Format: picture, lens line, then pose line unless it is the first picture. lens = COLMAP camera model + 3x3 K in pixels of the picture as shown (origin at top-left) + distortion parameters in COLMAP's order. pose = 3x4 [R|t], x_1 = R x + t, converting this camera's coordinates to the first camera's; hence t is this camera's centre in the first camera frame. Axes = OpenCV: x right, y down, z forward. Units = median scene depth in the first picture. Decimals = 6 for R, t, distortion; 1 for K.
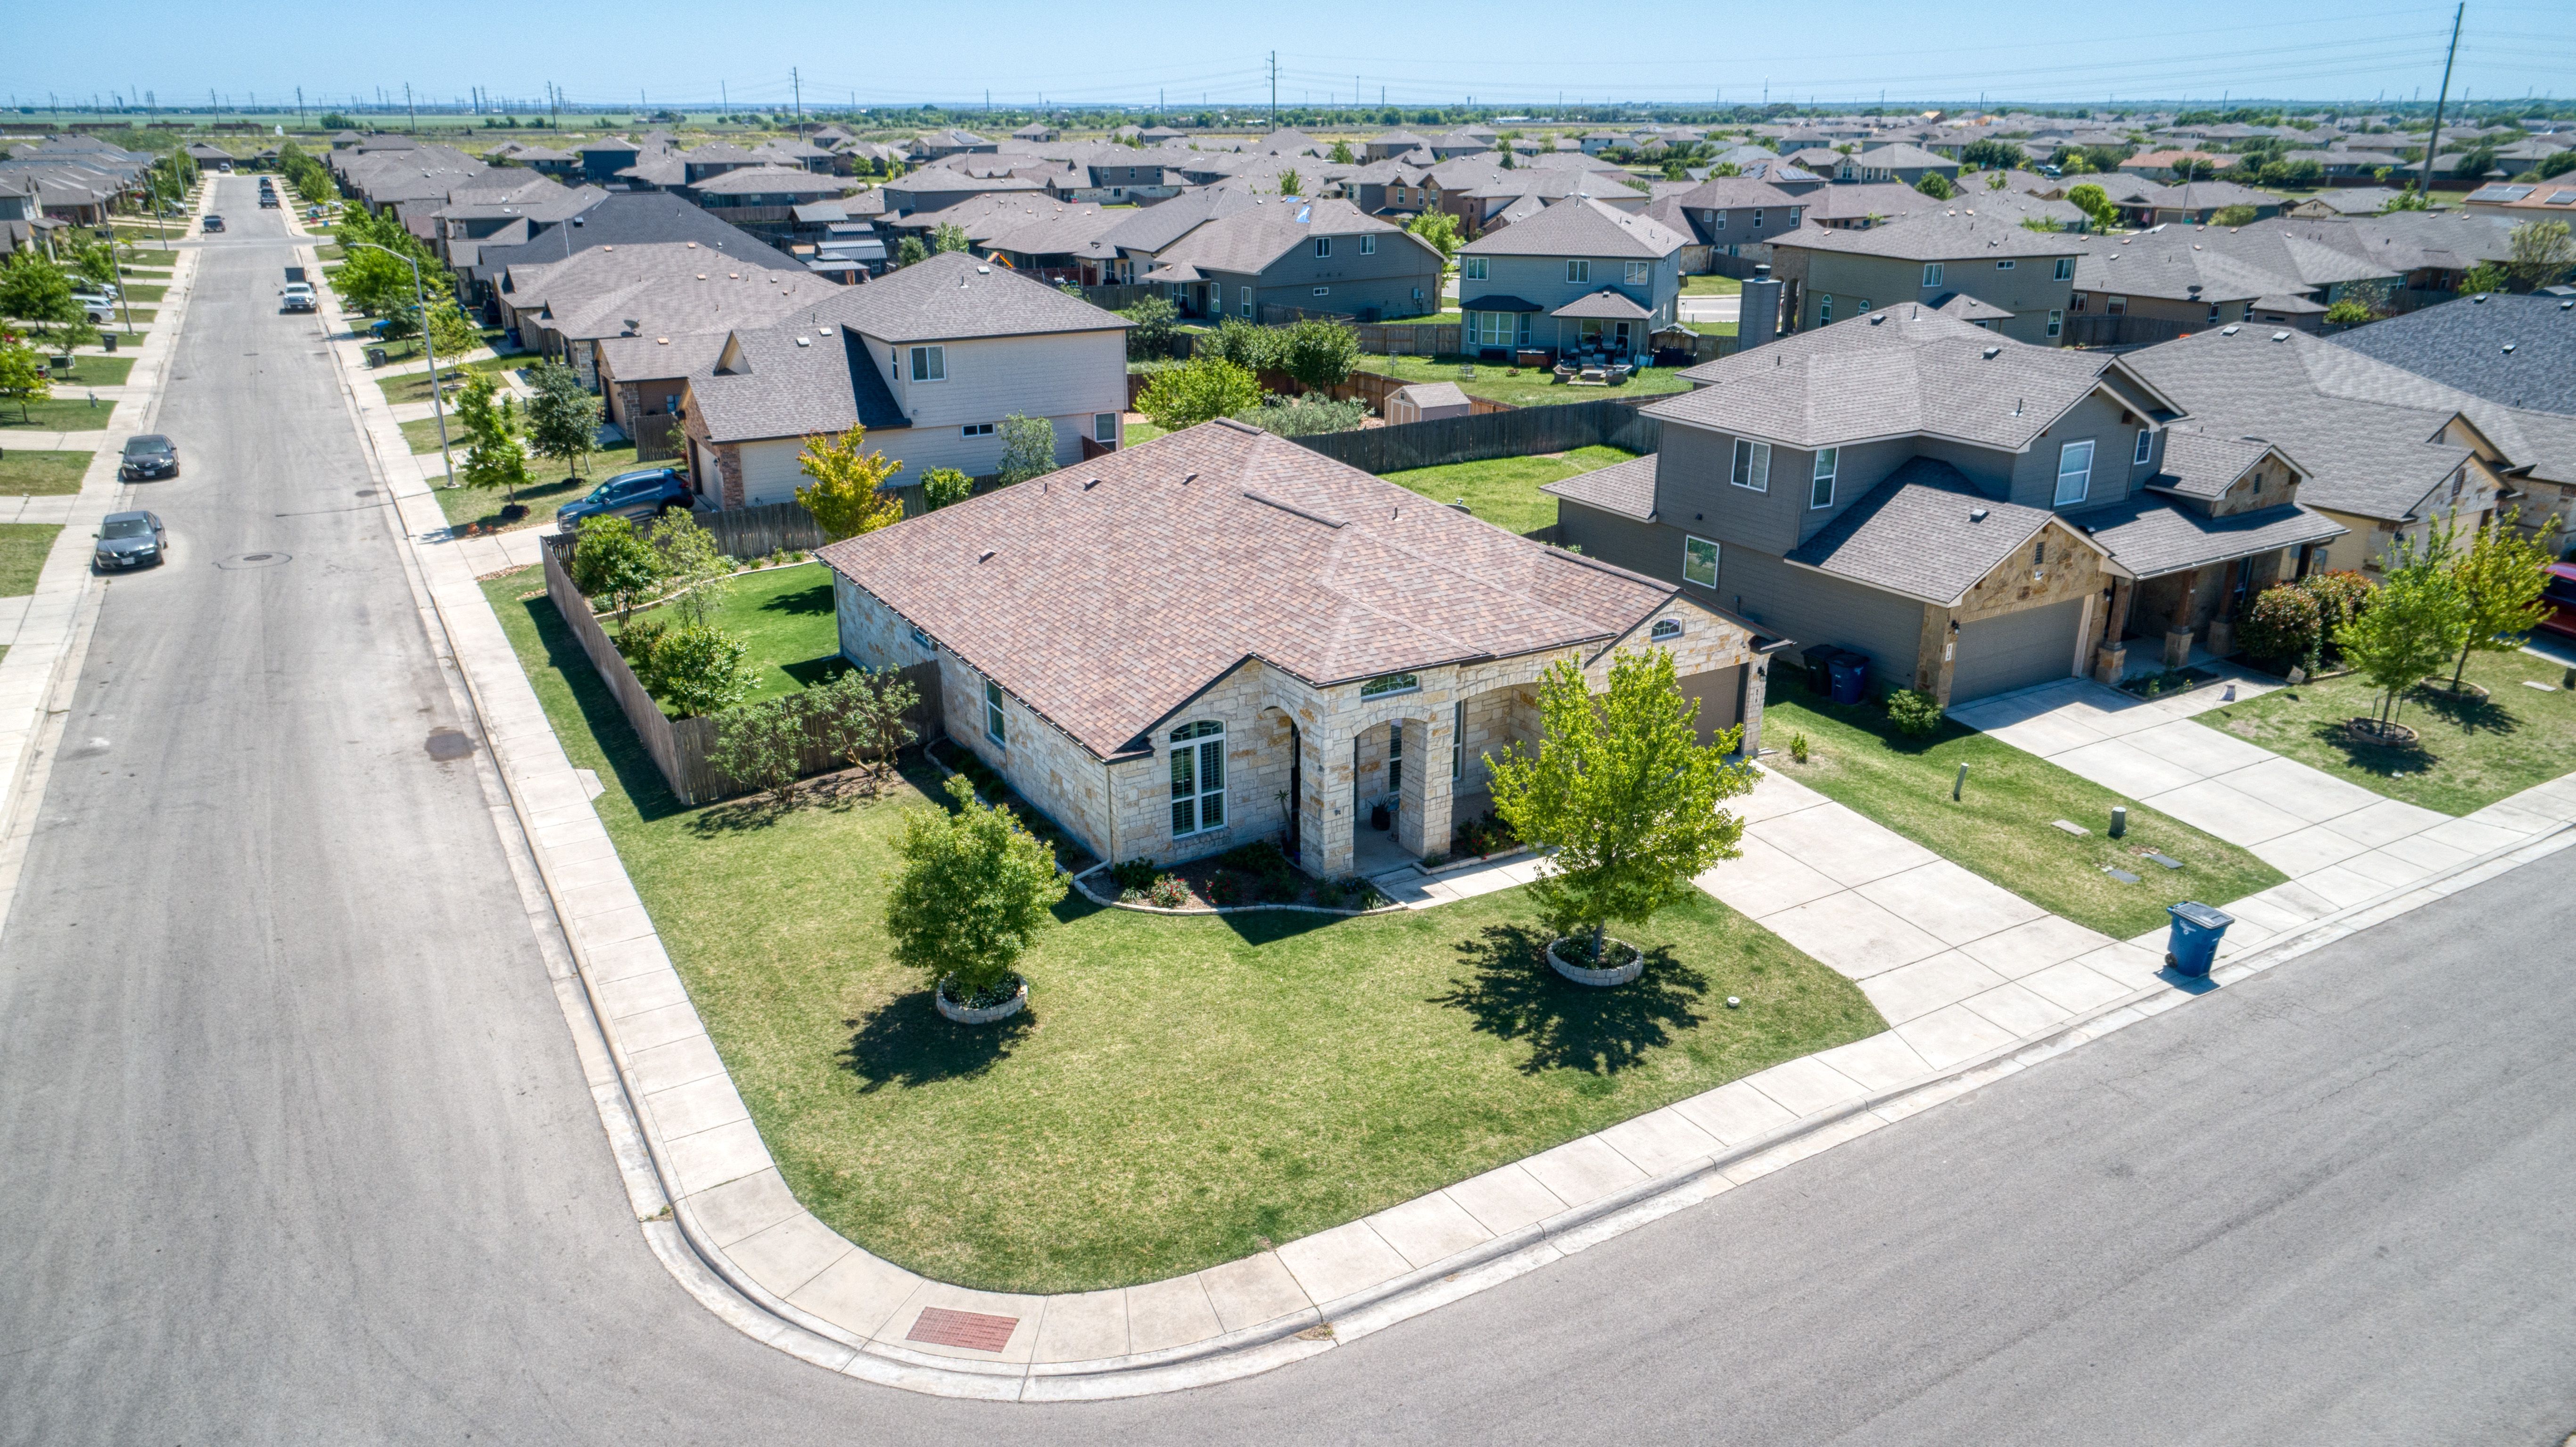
lens RADIAL K [[1732.9, 0, 1292.4], [0, 1732.9, 721.0], [0, 0, 1]] dist [0.000716, 0.004291]
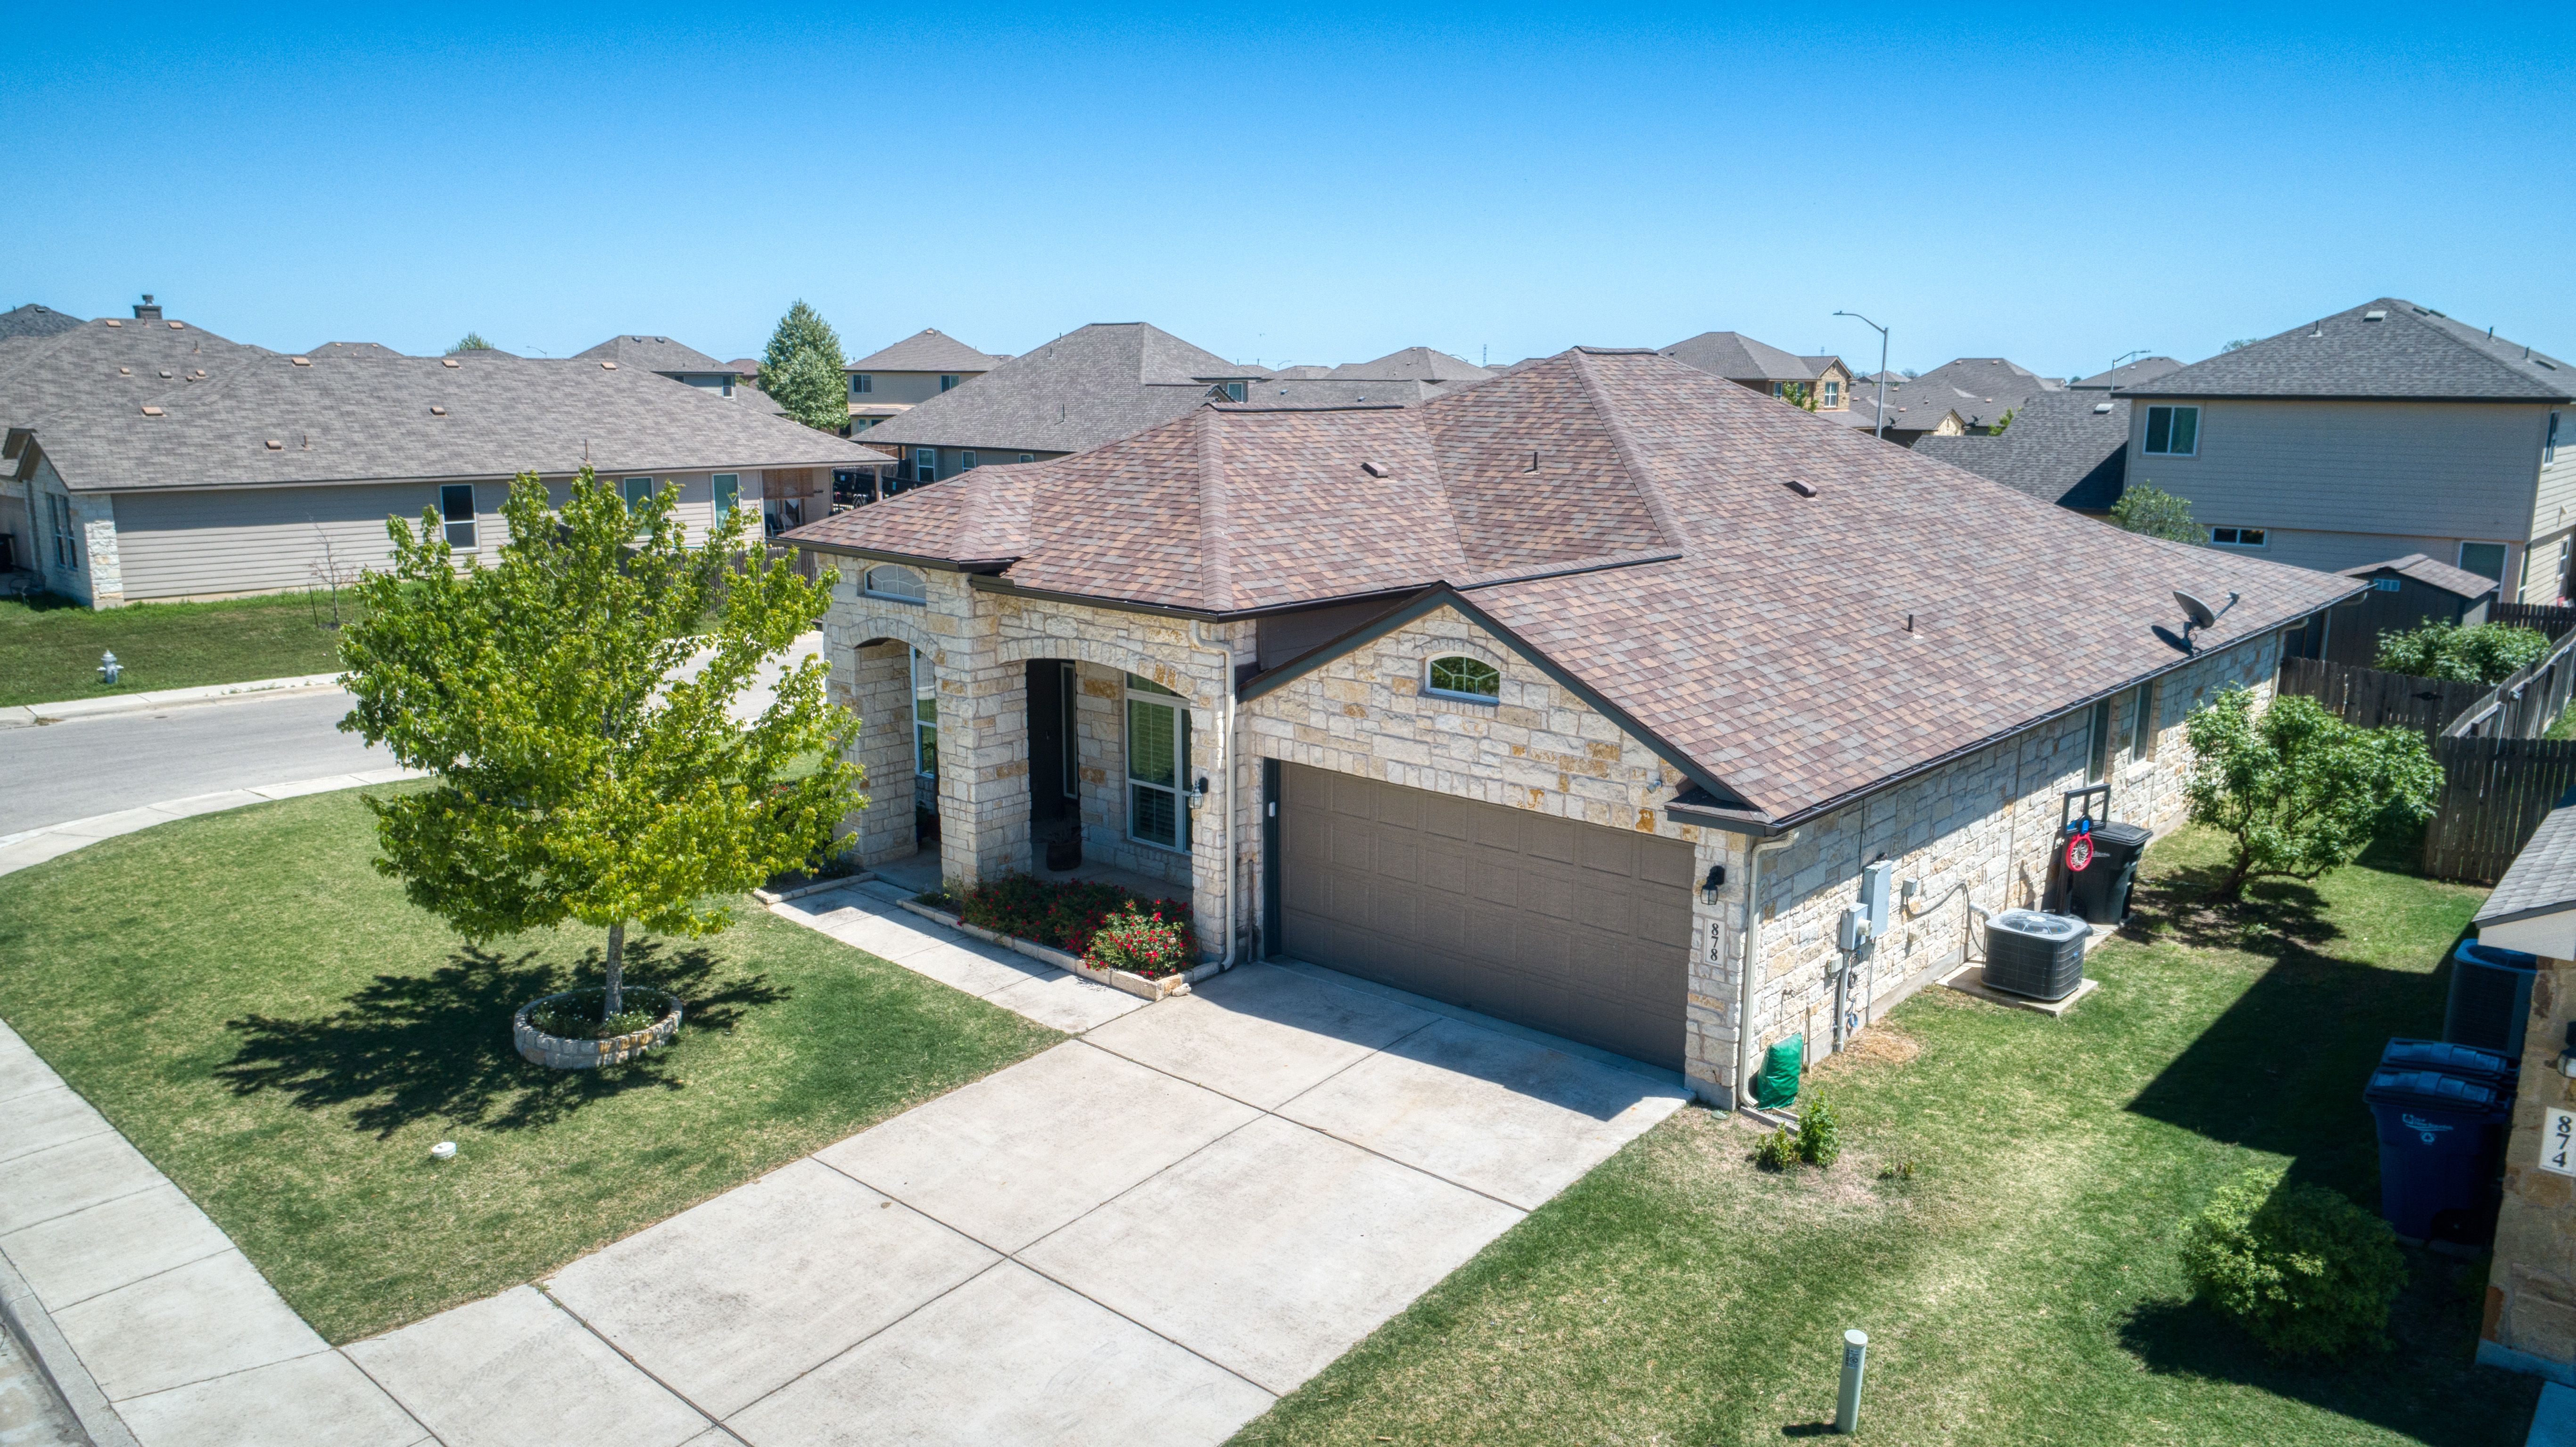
lens RADIAL K [[1749.4, 0, 1288.0], [0, 1749.4, 723.5], [0, 0, 1]] dist [0.008816, 0.003108]
pose [[0.300666, 0.191795, -0.934245, 0.642268], [-0.329594, 0.940113, 0.086927, -0.068154], [0.894968, 0.281785, 0.345874, 0.822289]]
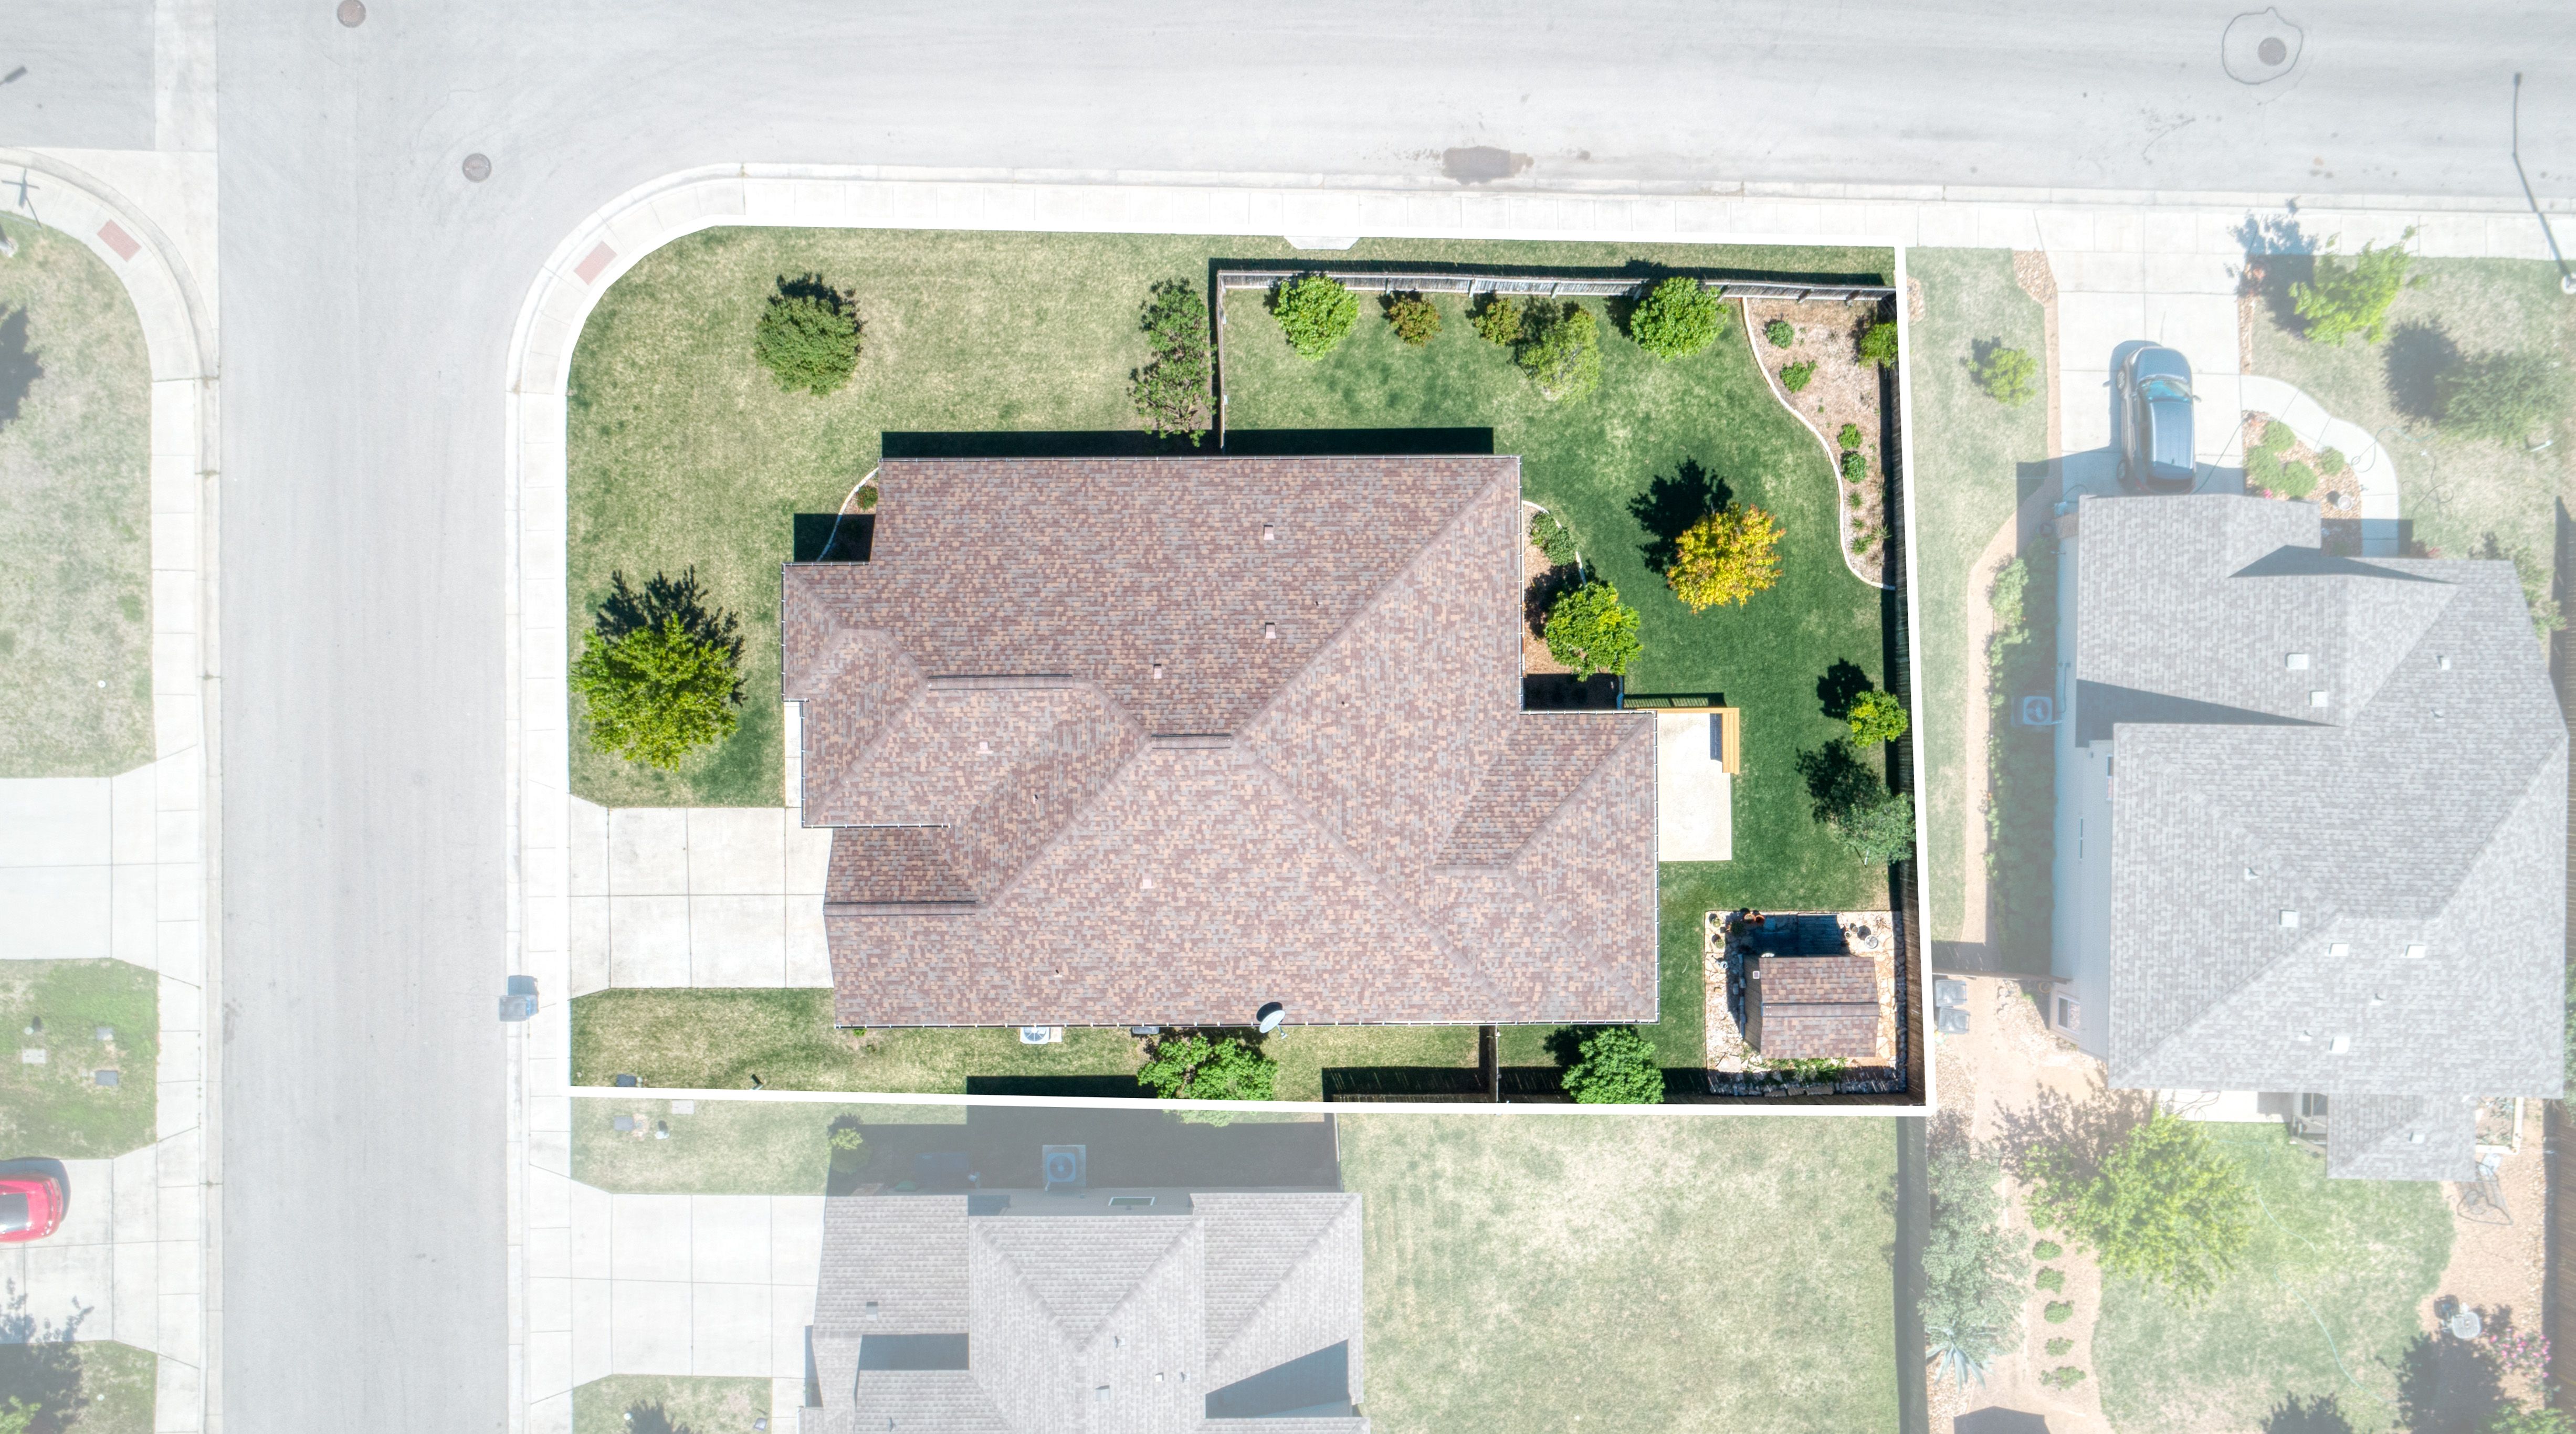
lens RADIAL K [[1887.1, 0, 1288.0], [0, 1887.1, 717.0], [0, 0, 1]] dist [0.001174, 0.002453]
pose [[-0.510194, 0.859958, -0.013228, -0.063307], [-0.292989, -0.159322, 0.942748, -1.520863], [0.808616, 0.484860, 0.333243, 0.736698]]
